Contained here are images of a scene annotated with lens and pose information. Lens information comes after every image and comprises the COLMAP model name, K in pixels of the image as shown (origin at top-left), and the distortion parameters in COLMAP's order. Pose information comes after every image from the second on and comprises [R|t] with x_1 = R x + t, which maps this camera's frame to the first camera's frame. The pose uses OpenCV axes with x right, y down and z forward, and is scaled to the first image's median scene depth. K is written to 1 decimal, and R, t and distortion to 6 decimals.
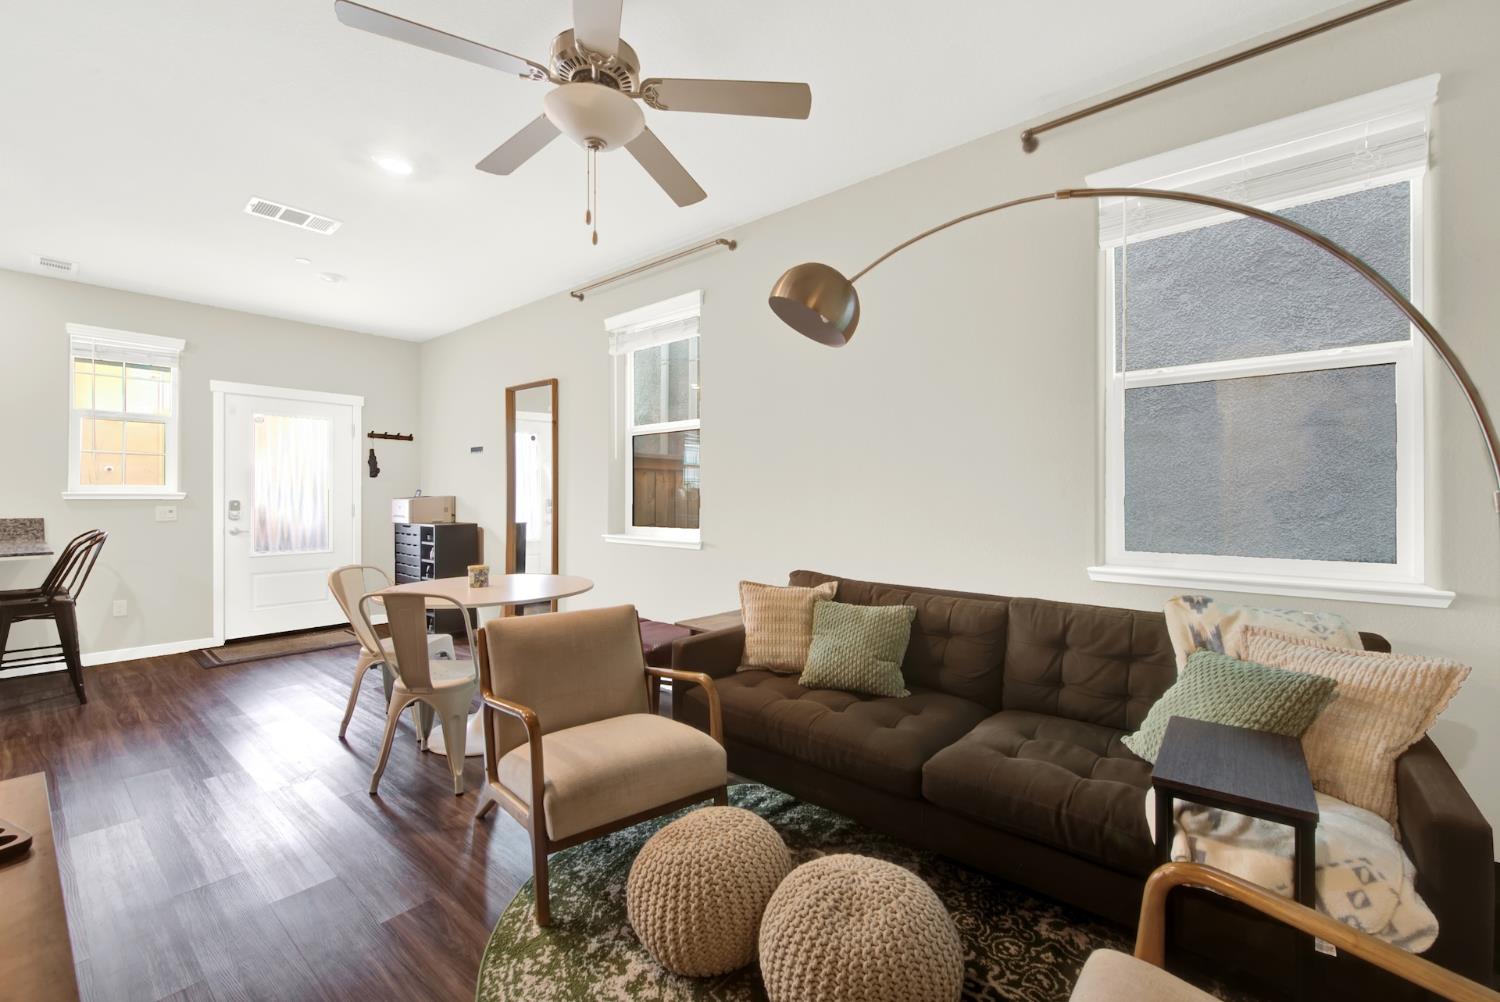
lens RADIAL K [[615.1, 0, 760.1], [0, 615.1, 502.6], [0, 0, 1]] dist [-0.000308, -0.000483]
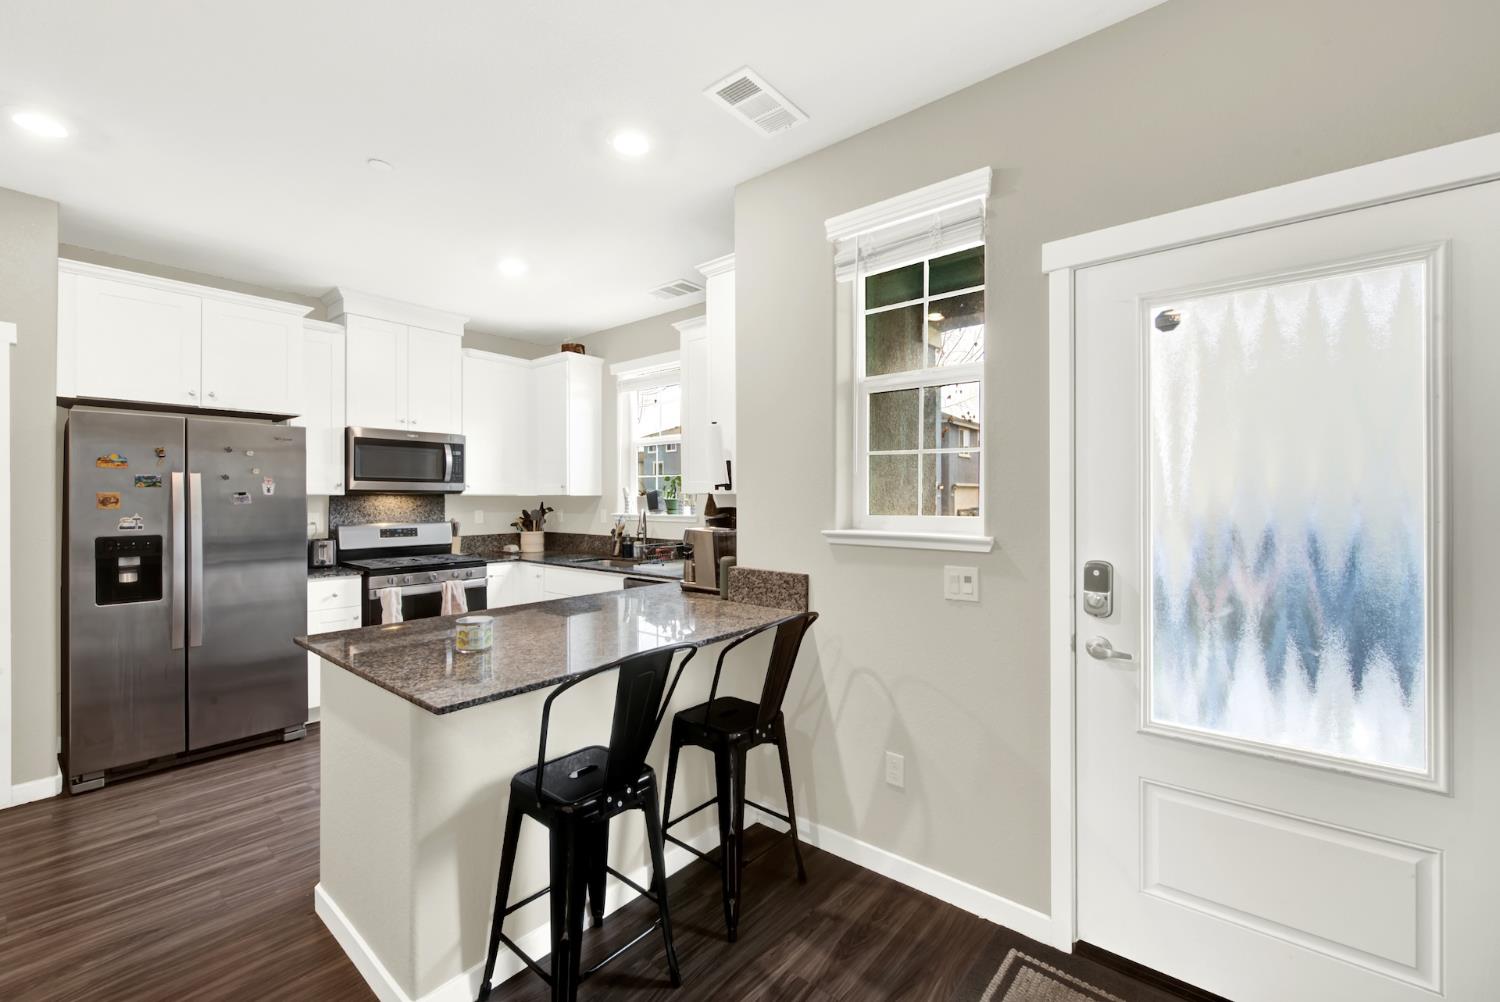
lens RADIAL K [[618.6, 0, 756.3], [0, 618.6, 497.8], [0, 0, 1]] dist [-0.000306, -0.000356]
pose [[-0.007743, 0.000338, -0.999970, -0.496849], [-0.007719, 0.999970, 0.000398, -0.038956], [0.999940, 0.007722, -0.007740, 0.806713]]
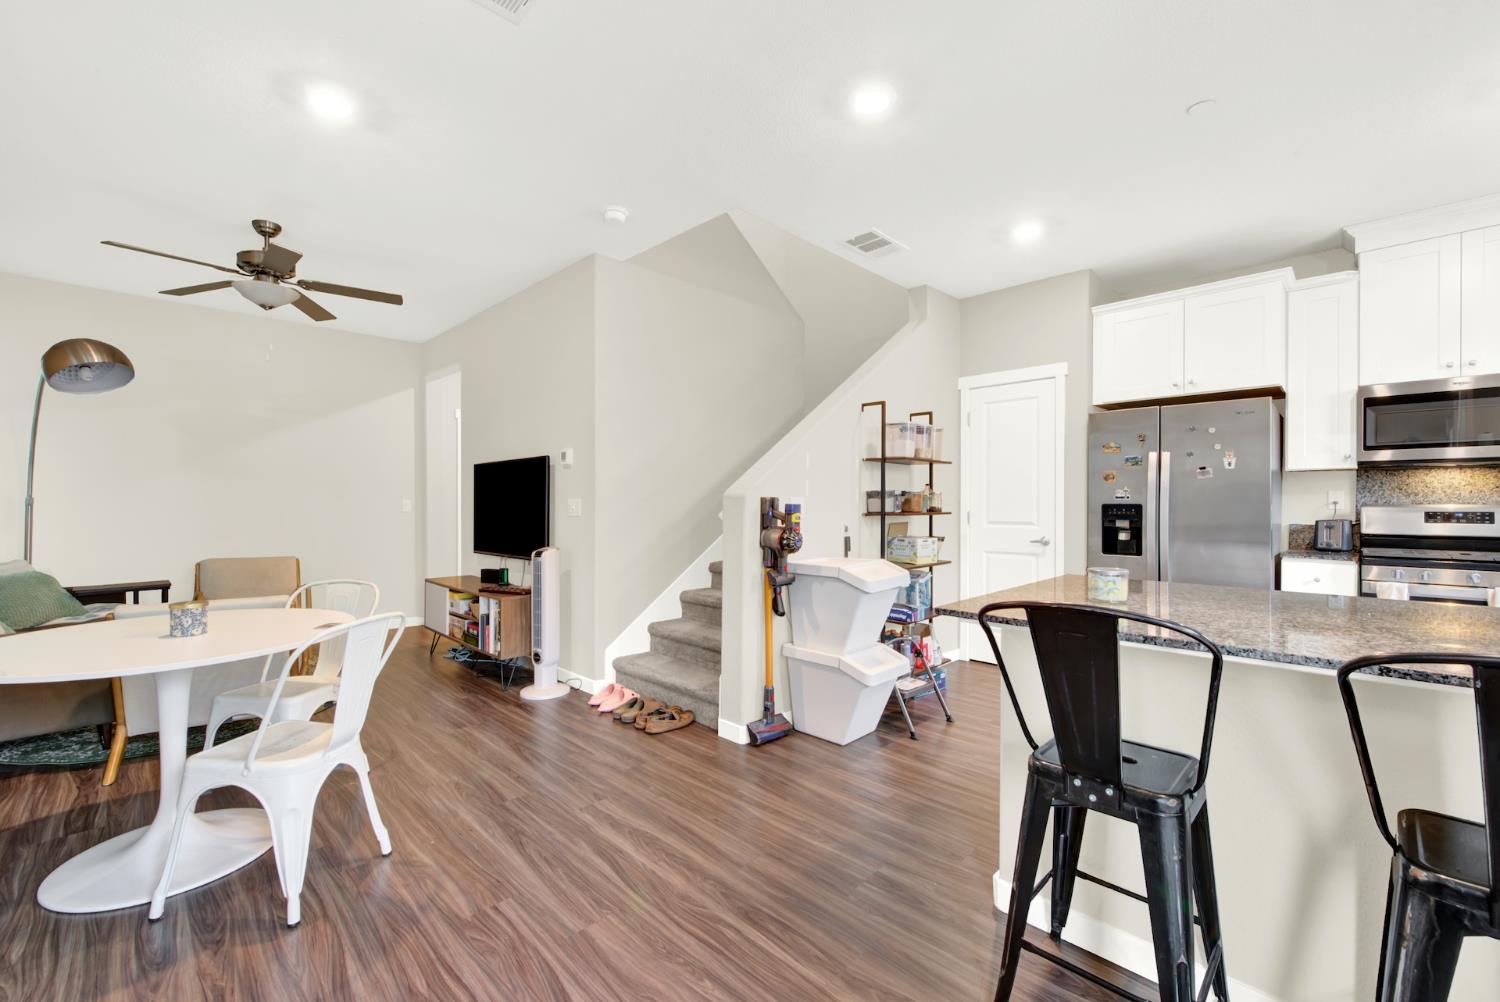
lens RADIAL K [[615.1, 0, 760.1], [0, 615.1, 502.6], [0, 0, 1]] dist [-0.000308, -0.000483]
pose [[-0.996193, -0.001474, 0.087165, -0.700149], [-0.000918, 0.999979, 0.006429, -0.004074], [-0.087173, 0.006324, -0.996173, 0.999700]]
